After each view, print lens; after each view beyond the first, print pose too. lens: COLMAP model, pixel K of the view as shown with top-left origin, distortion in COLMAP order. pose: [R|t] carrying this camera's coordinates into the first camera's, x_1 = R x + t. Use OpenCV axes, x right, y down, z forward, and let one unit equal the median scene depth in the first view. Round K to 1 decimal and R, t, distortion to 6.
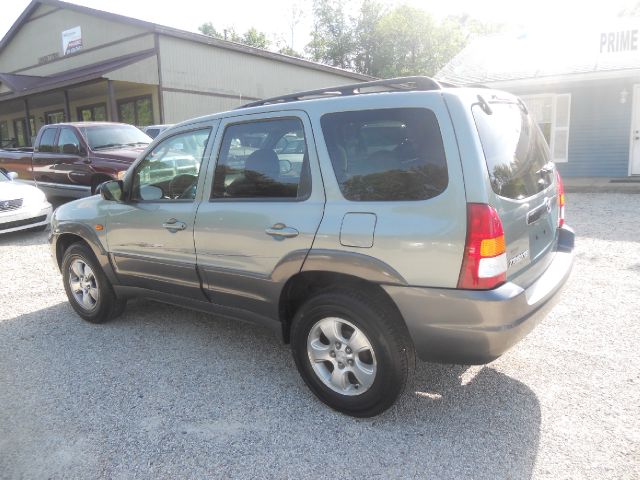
lens RADIAL K [[488.5, 0, 320.0], [0, 488.5, 240.0], [0, 0, 1]] dist [-0.039176, -0.012284]
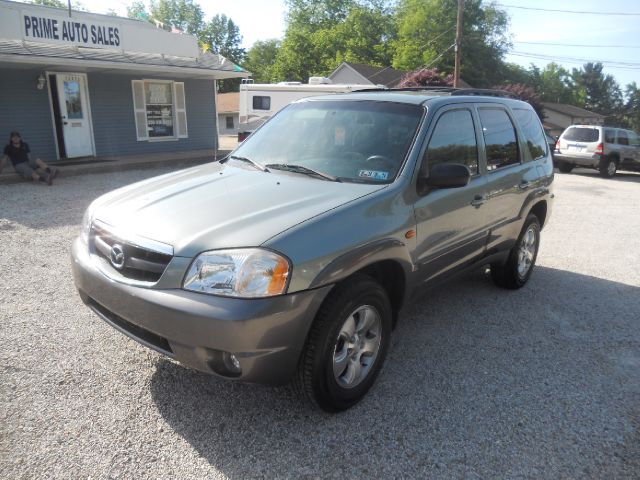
lens RADIAL K [[488.5, 0, 320.0], [0, 488.5, 240.0], [0, 0, 1]] dist [-0.039176, -0.012284]
pose [[0.087061, -0.203327, 0.975232, -1.254806], [0.178743, 0.966251, 0.185498, -0.187776], [-0.980036, 0.158166, 0.120466, 1.122259]]
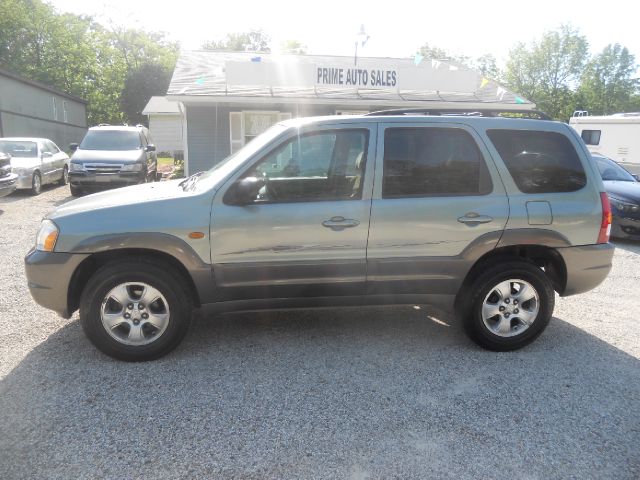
lens RADIAL K [[488.5, 0, 320.0], [0, 488.5, 240.0], [0, 0, 1]] dist [-0.039176, -0.012284]
pose [[0.732075, -0.075942, 0.676978, -0.933780], [0.088494, 0.995948, 0.016027, -0.014544], [-0.675451, 0.048176, 0.735829, 0.261700]]
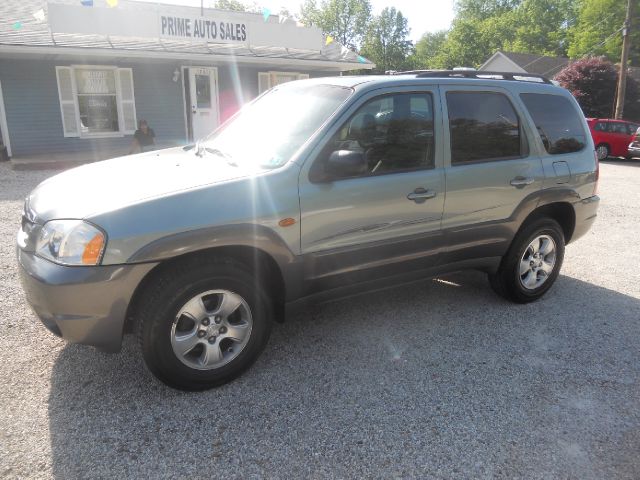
lens RADIAL K [[488.5, 0, 320.0], [0, 488.5, 240.0], [0, 0, 1]] dist [-0.039176, -0.012284]
pose [[0.404280, -0.195445, 0.893509, -1.133098], [0.150044, 0.977840, 0.146002, -0.103141], [-0.902244, 0.075040, 0.424647, 0.721127]]
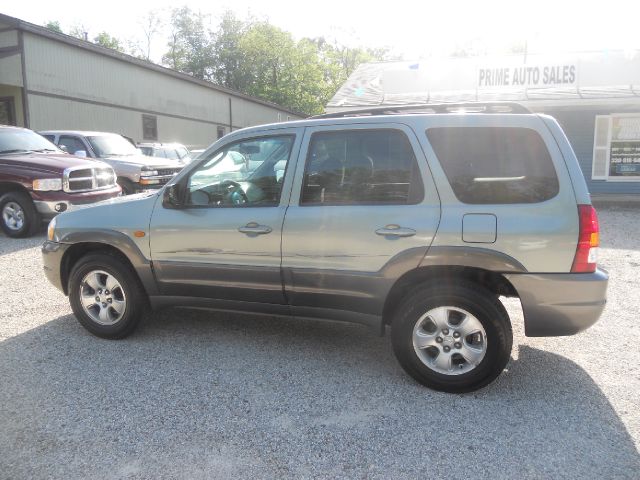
lens RADIAL K [[488.5, 0, 320.0], [0, 488.5, 240.0], [0, 0, 1]] dist [-0.039176, -0.012284]
pose [[0.956067, -0.015439, 0.292740, -0.427624], [0.024669, 0.999307, -0.027862, 0.021061], [-0.292107, 0.033859, 0.955786, -0.004060]]
